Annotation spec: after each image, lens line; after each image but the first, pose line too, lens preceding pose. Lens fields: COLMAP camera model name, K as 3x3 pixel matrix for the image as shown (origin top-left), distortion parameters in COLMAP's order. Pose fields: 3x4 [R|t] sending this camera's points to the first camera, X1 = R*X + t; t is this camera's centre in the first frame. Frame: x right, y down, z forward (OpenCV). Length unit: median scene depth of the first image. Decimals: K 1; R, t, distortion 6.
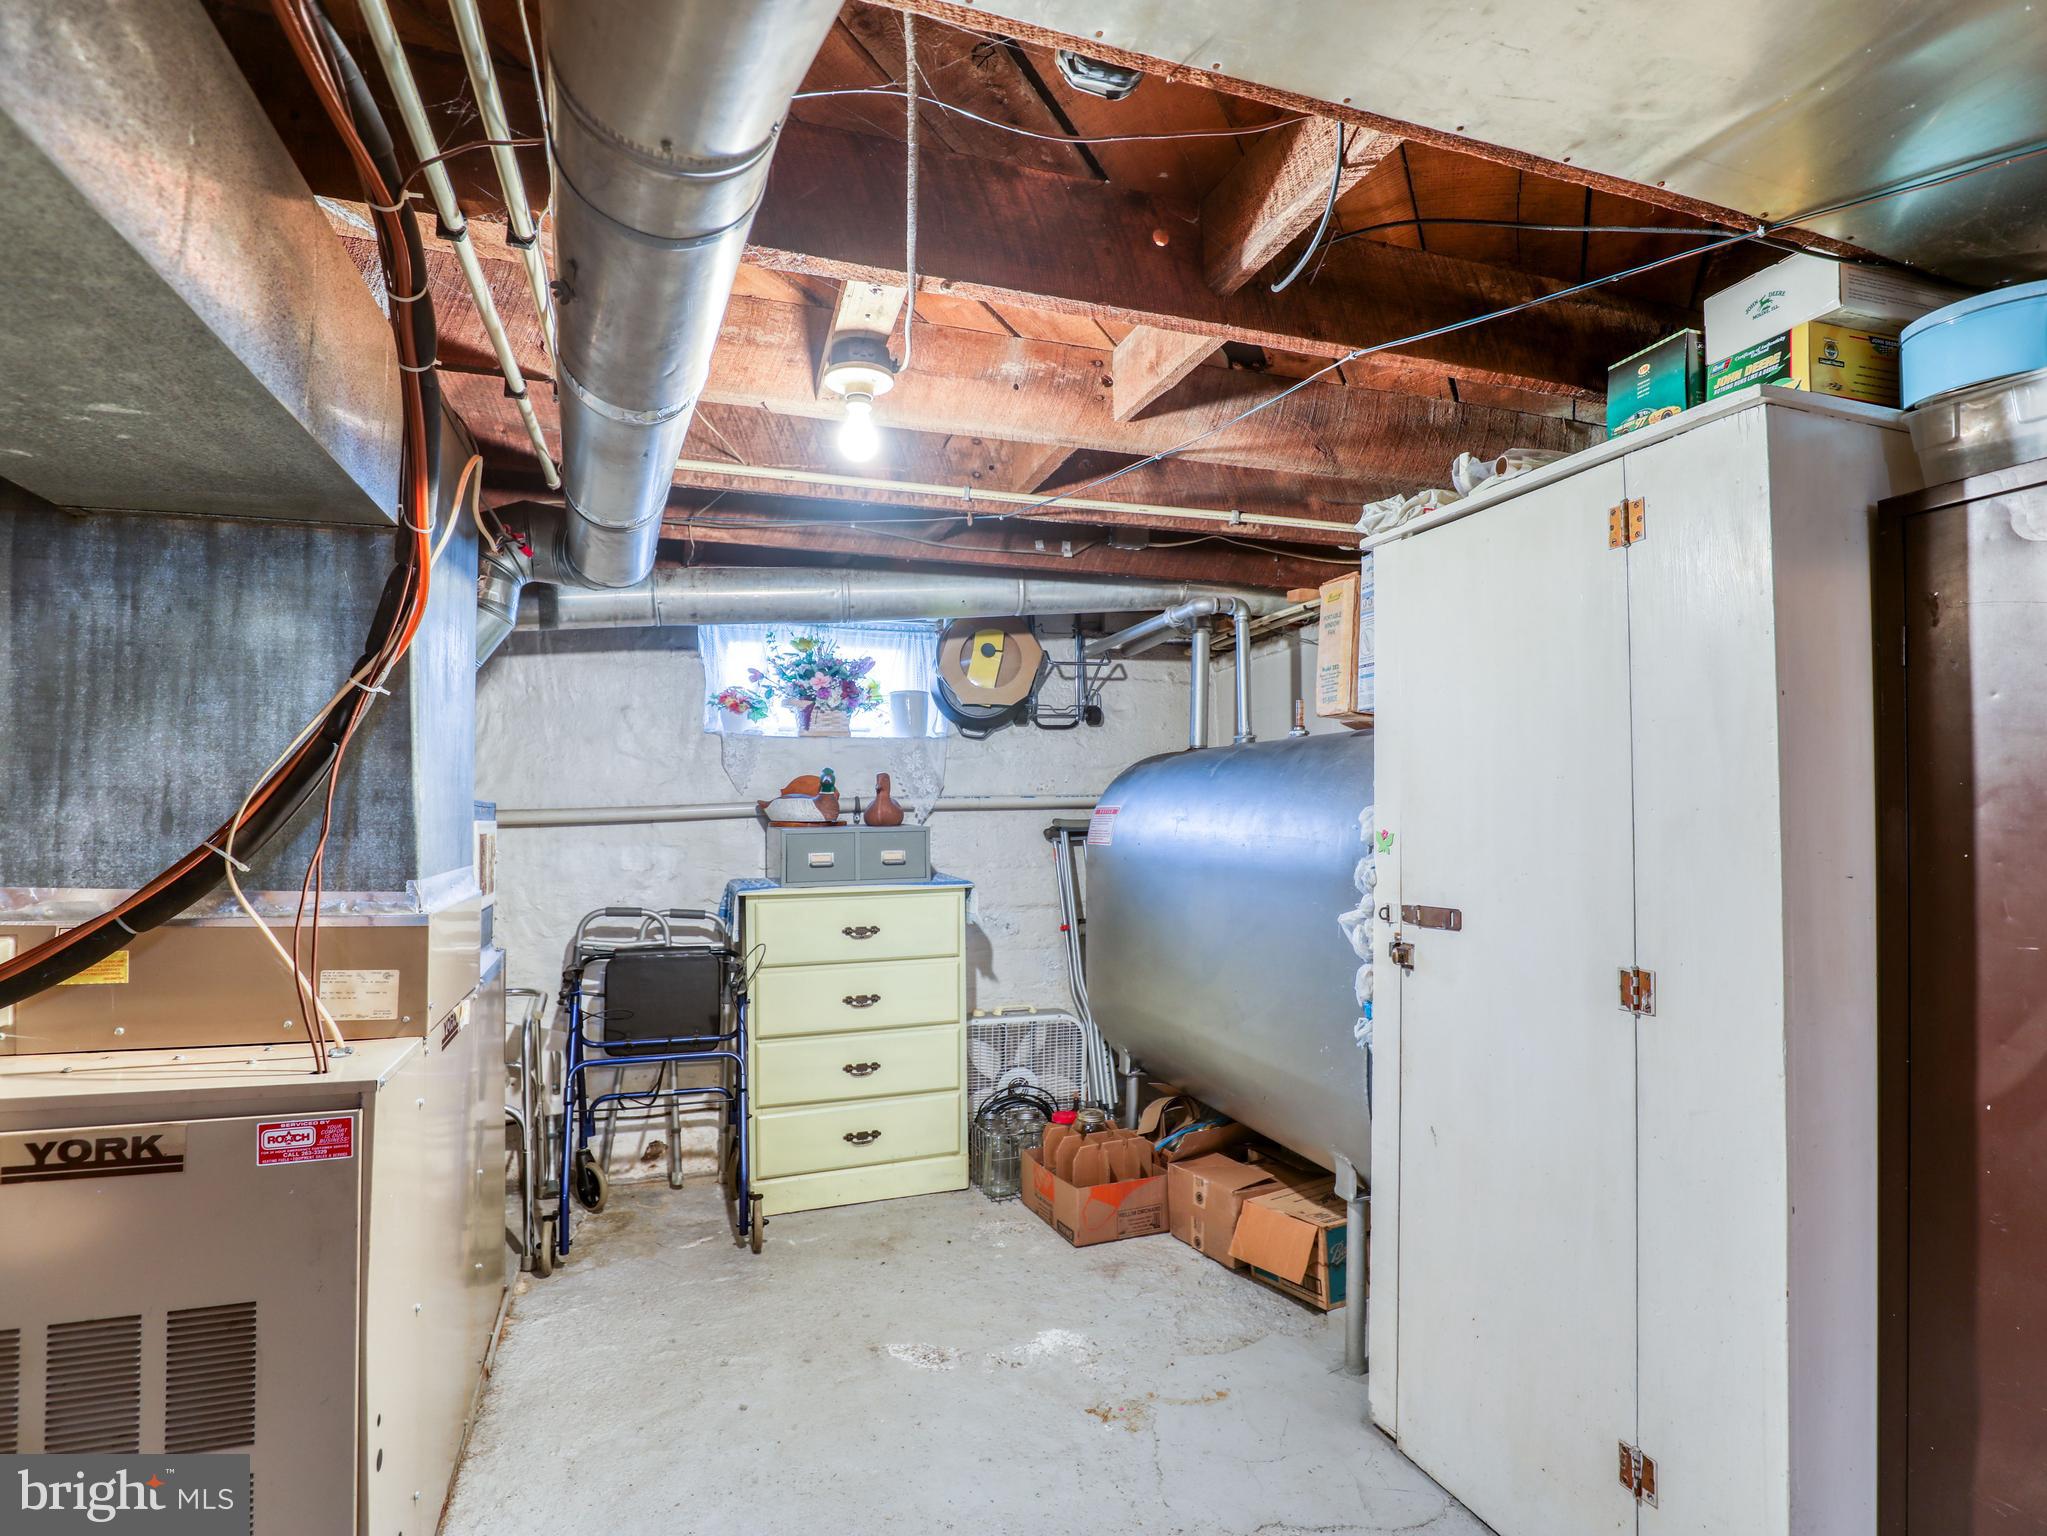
lens RADIAL K [[1064.8, 0, 1037.6], [0, 1064.8, 780.9], [0, 0, 1]] dist [-0.025474, 0.000140]
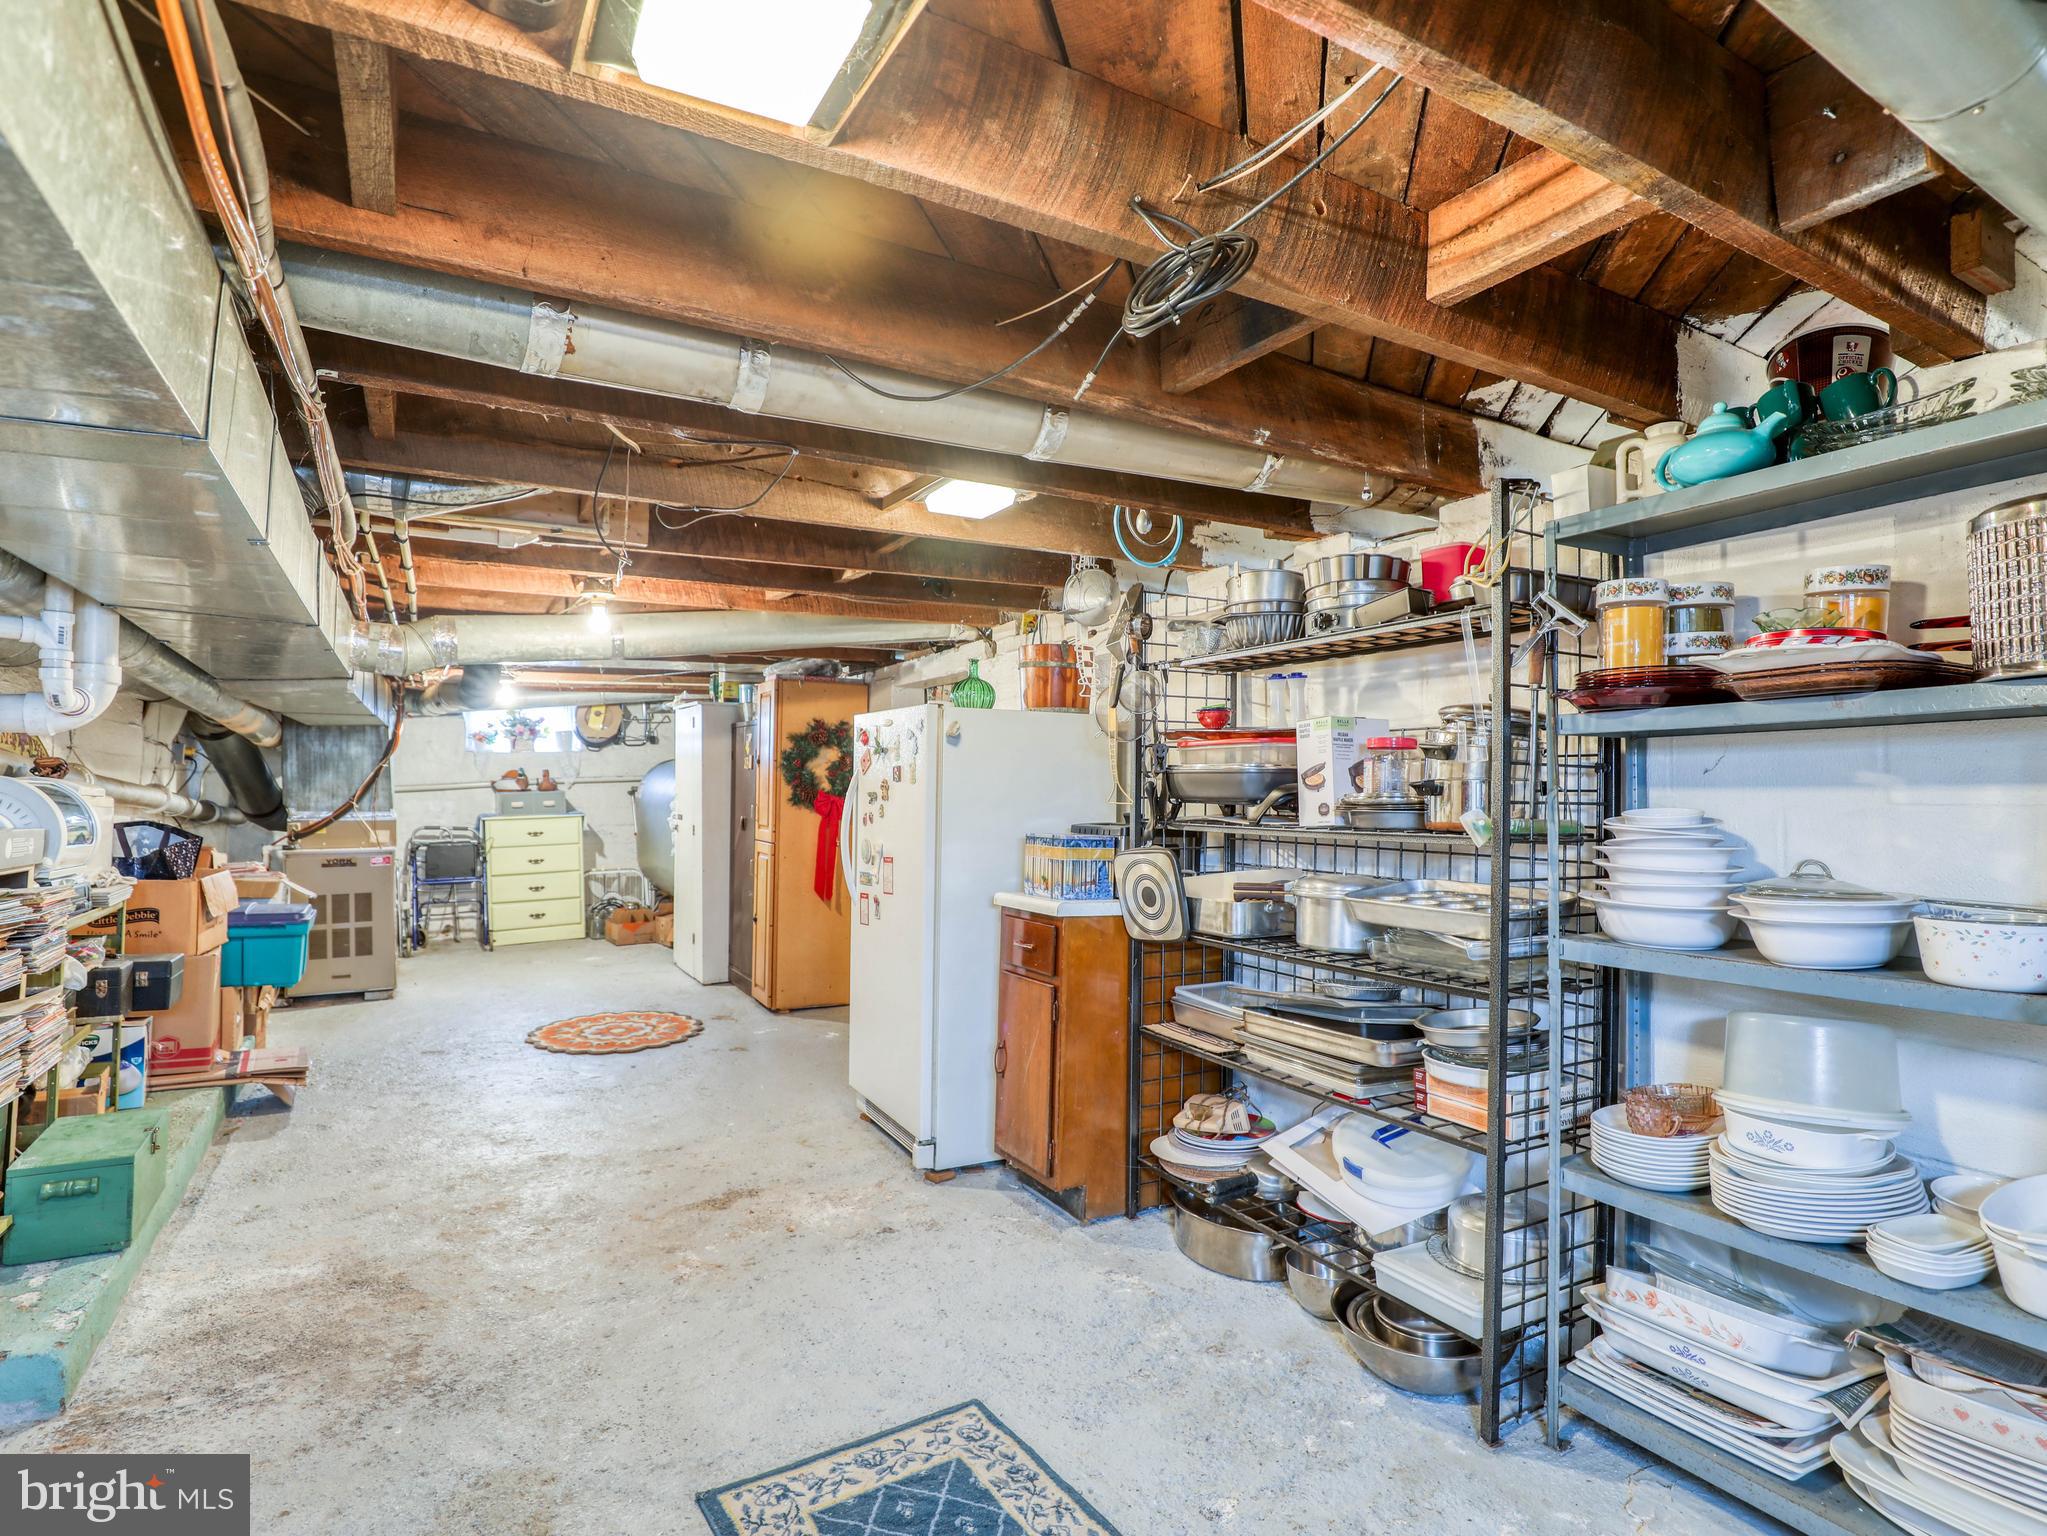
lens RADIAL K [[1064.8, 0, 1037.6], [0, 1064.8, 780.9], [0, 0, 1]] dist [-0.025474, 0.000140]
pose [[0.982034, -0.007398, 0.188557, 0.493827], [-0.001872, 0.998800, 0.048940, -0.099672], [-0.188693, -0.048414, 0.980842, -1.557958]]
